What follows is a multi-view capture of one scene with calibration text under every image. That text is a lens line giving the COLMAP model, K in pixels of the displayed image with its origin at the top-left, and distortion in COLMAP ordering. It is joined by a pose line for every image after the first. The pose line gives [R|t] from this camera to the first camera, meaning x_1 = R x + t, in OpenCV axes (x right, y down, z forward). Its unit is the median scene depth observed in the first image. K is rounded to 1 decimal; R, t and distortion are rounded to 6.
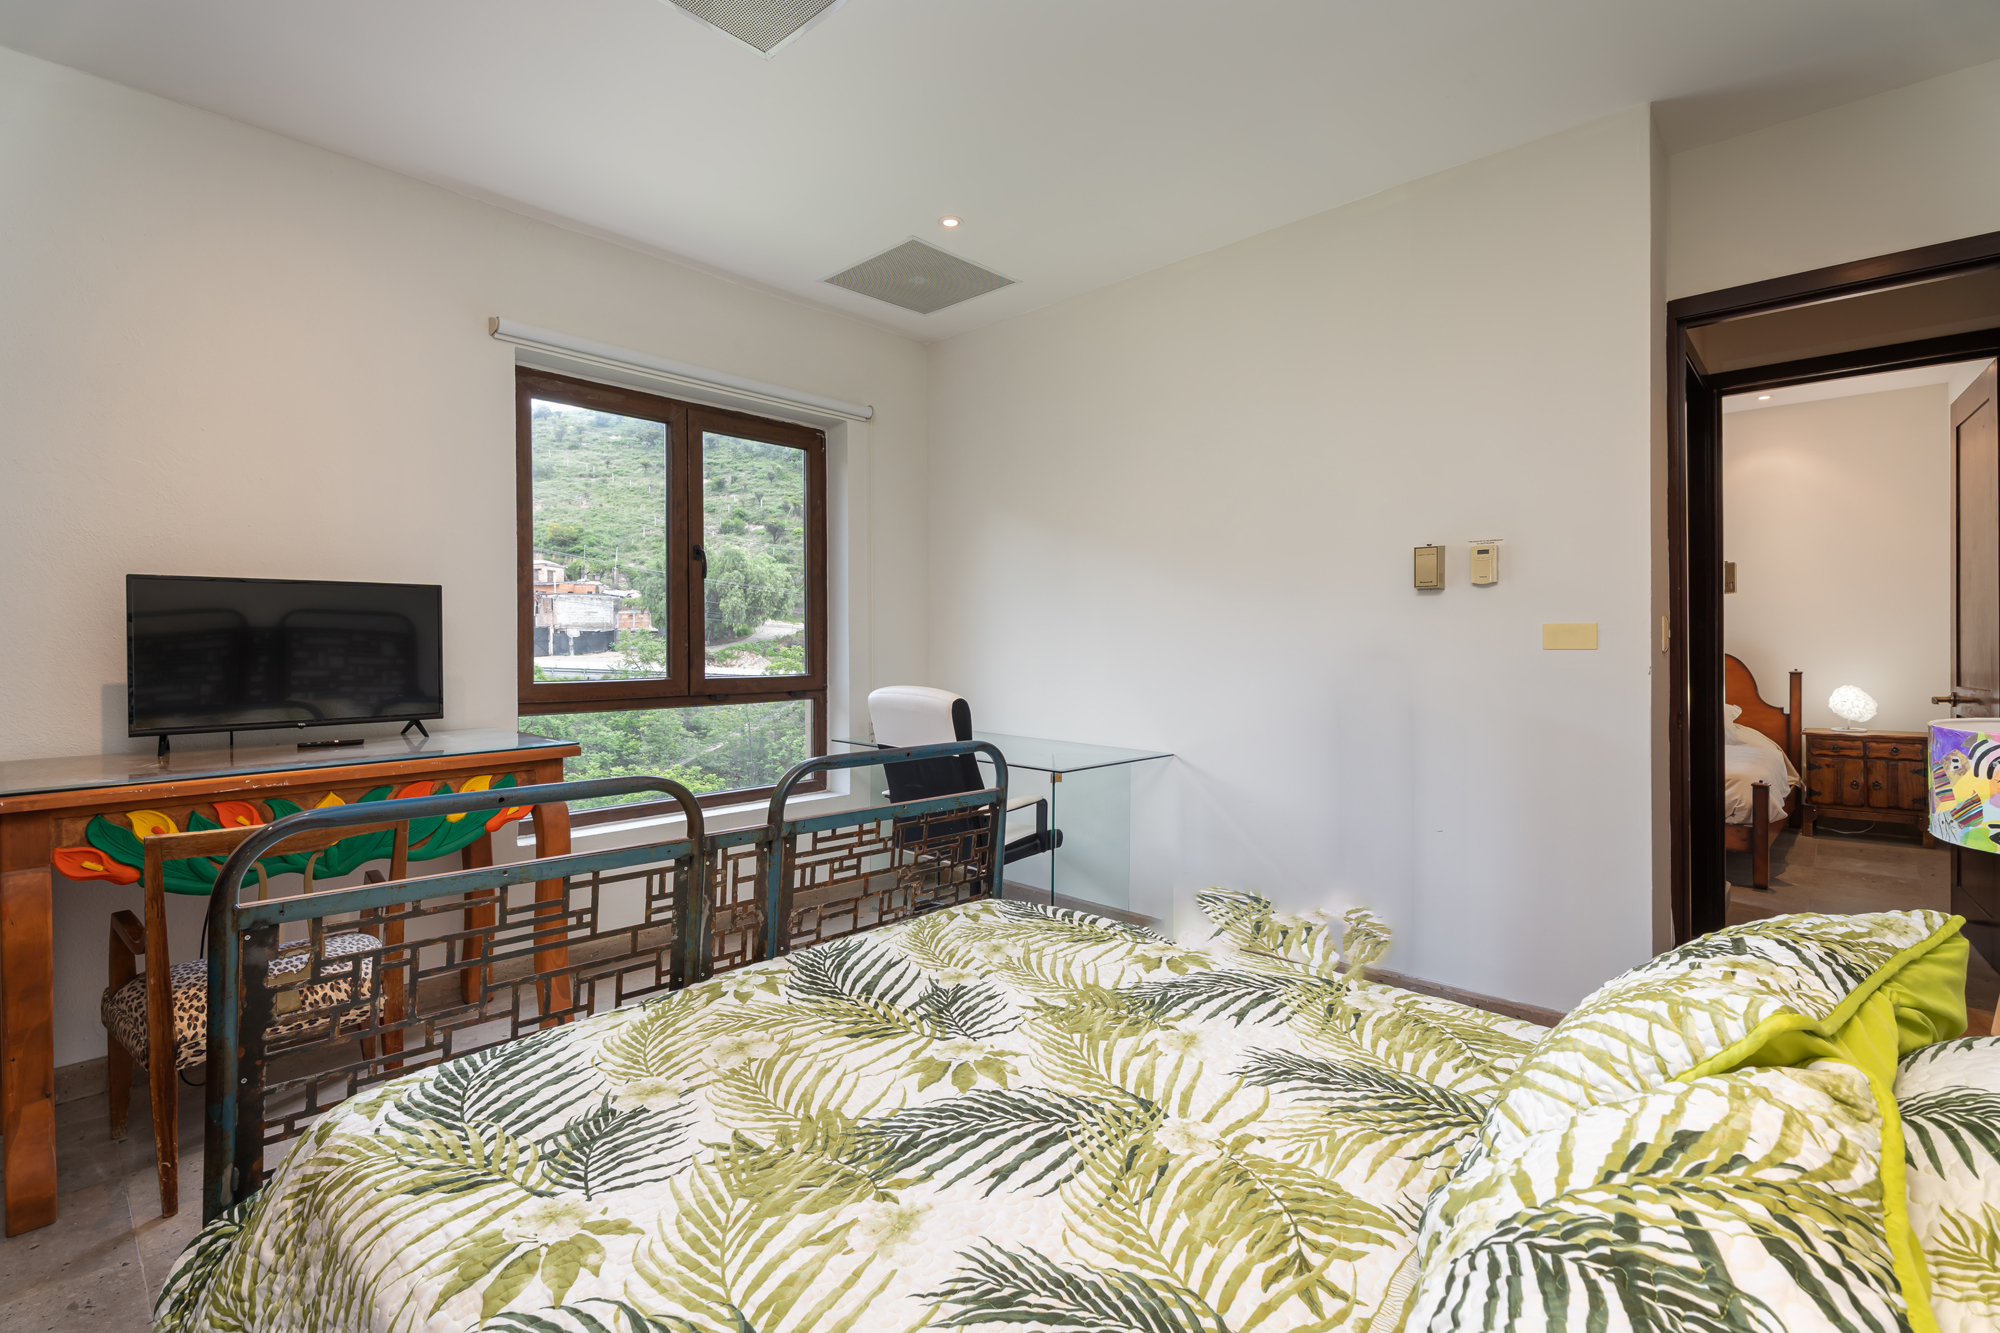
lens RADIAL K [[935.0, 0, 995.9], [0, 935.0, 663.9], [0, 0, 1]] dist [0.005029, -0.003454]
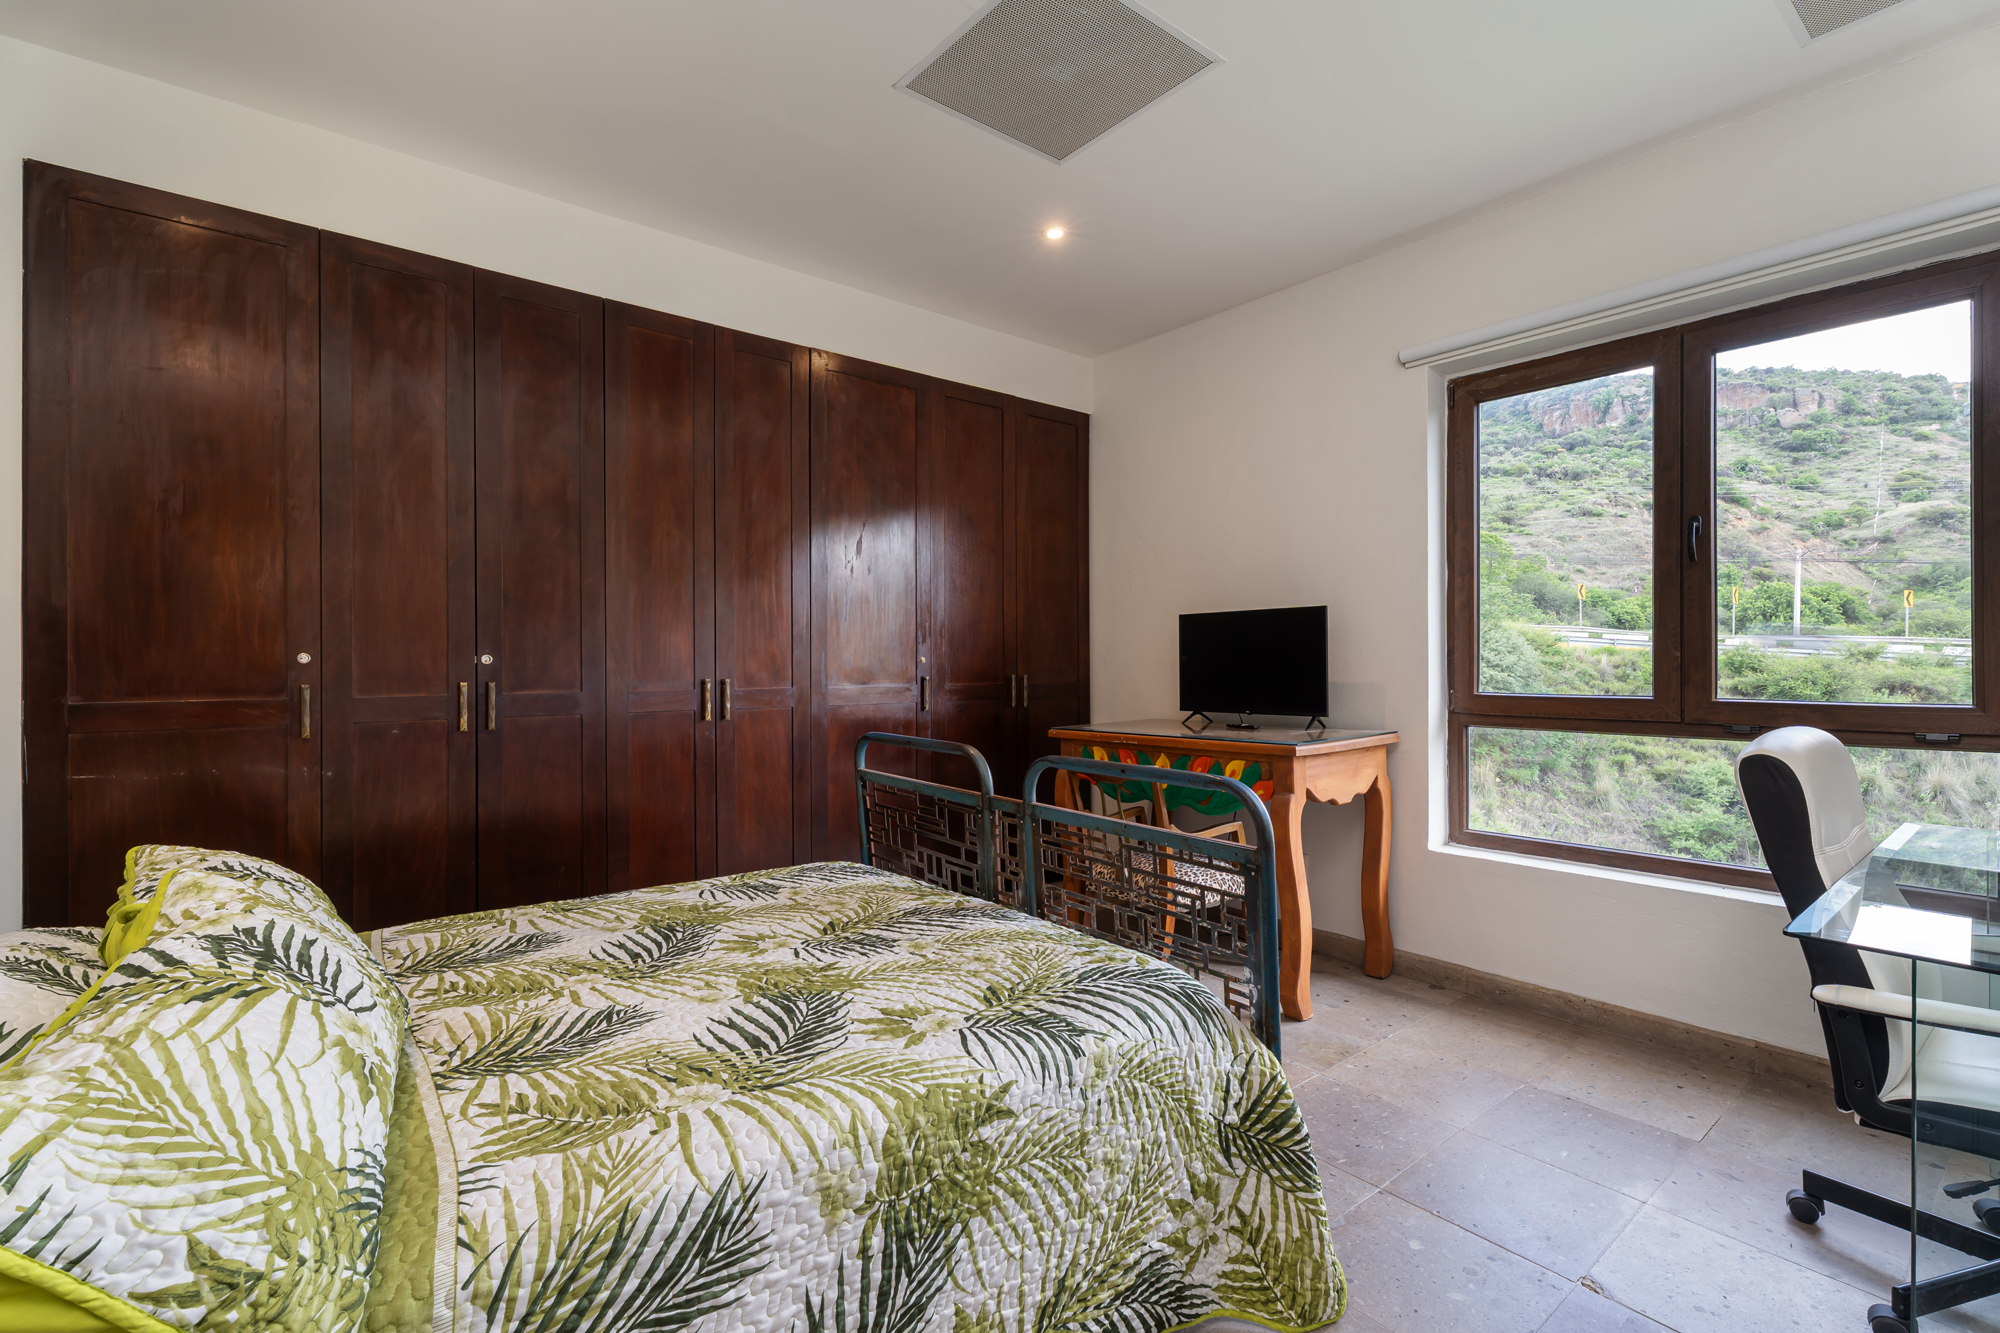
lens RADIAL K [[935.0, 0, 986.2], [0, 935.0, 653.8], [0, 0, 1]] dist [0.005029, -0.003454]
pose [[-0.179859, -0.007266, -0.983666, 1.146326], [-0.018340, 0.999824, -0.004032, -0.015699], [0.983521, 0.017316, -0.179960, 1.389584]]
